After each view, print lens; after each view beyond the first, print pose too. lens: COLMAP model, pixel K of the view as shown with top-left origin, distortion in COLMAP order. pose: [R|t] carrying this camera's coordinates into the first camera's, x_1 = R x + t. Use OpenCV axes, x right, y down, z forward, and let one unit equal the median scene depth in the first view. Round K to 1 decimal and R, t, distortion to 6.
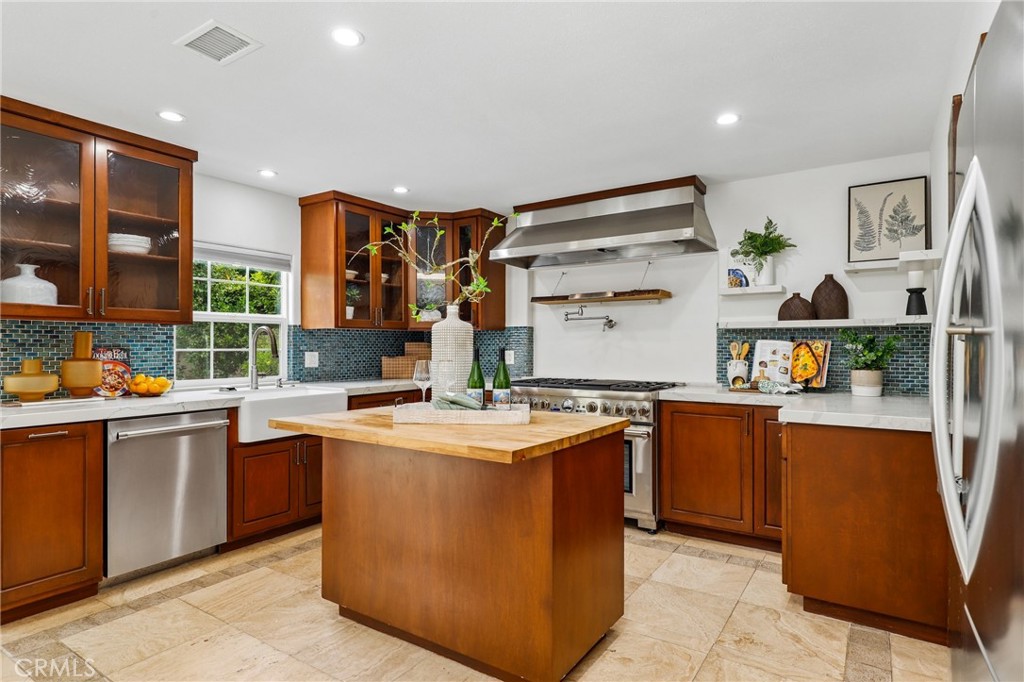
lens RADIAL K [[535.8, 0, 533.2], [0, 535.8, 346.2], [0, 0, 1]] dist [0.003182, -0.003609]
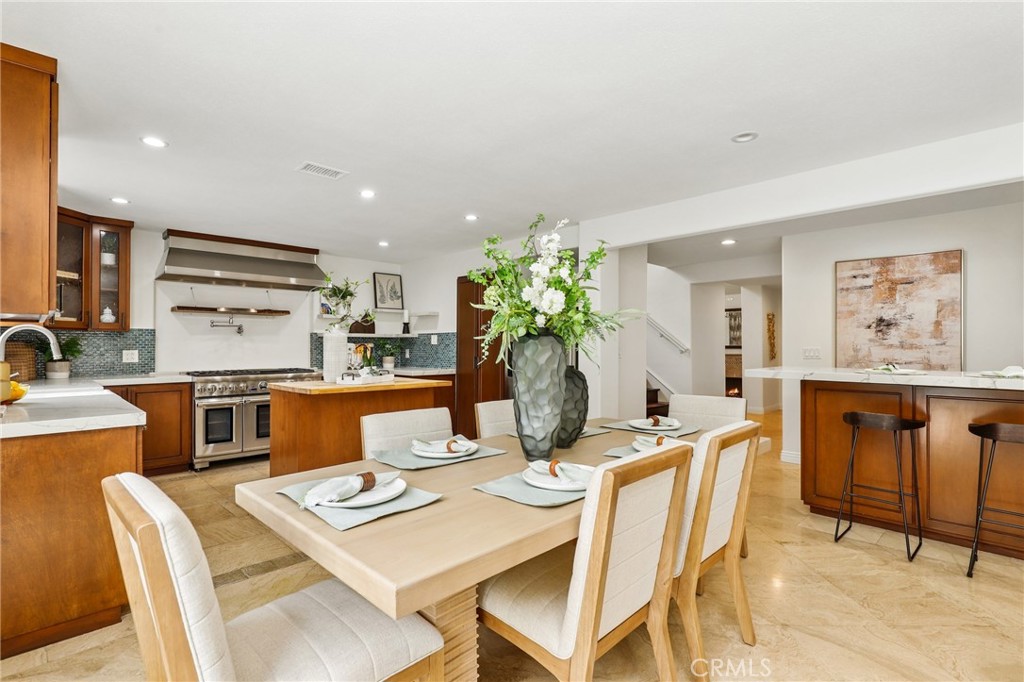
lens RADIAL K [[488.2, 0, 514.5], [0, 488.2, 341.5], [0, 0, 1]] dist [-0.001594, 0.000549]
pose [[0.214203, 0.009535, 0.976743, -1.164952], [0.001280, 0.999949, -0.010042, 0.001222], [-0.976788, 0.003402, 0.214180, 0.026650]]
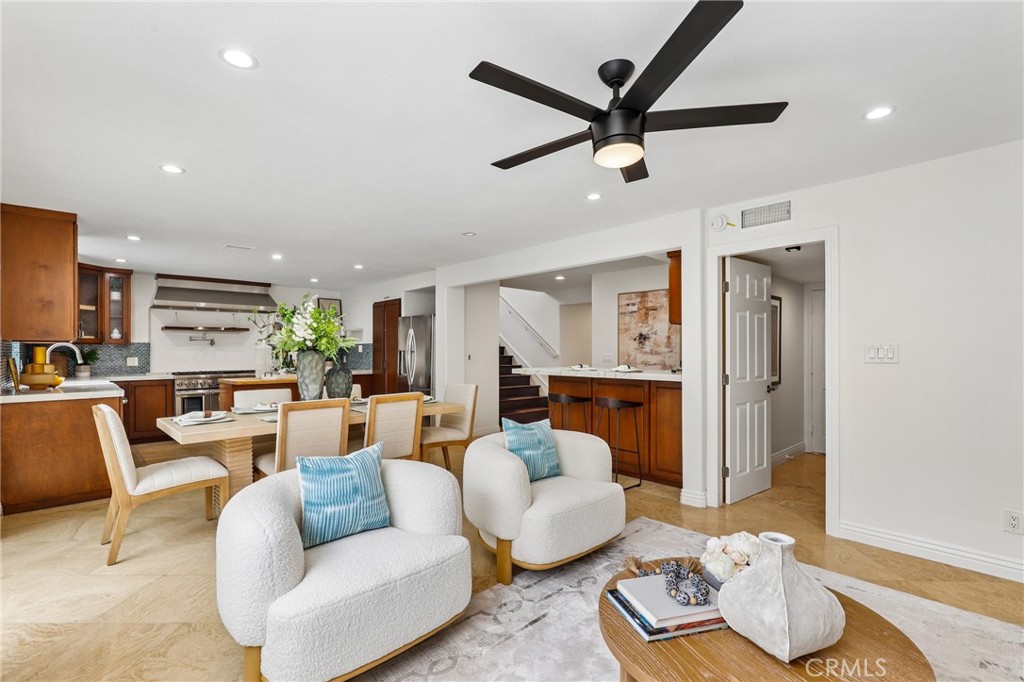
lens RADIAL K [[468.9, 0, 515.1], [0, 468.9, 350.1], [0, 0, 1]] dist [0.003506, -0.002600]
pose [[0.229268, 0.002072, 0.973361, -1.558510], [0.004929, 0.999982, -0.003290, -0.004786], [-0.973351, 0.005551, 0.229254, -0.577726]]
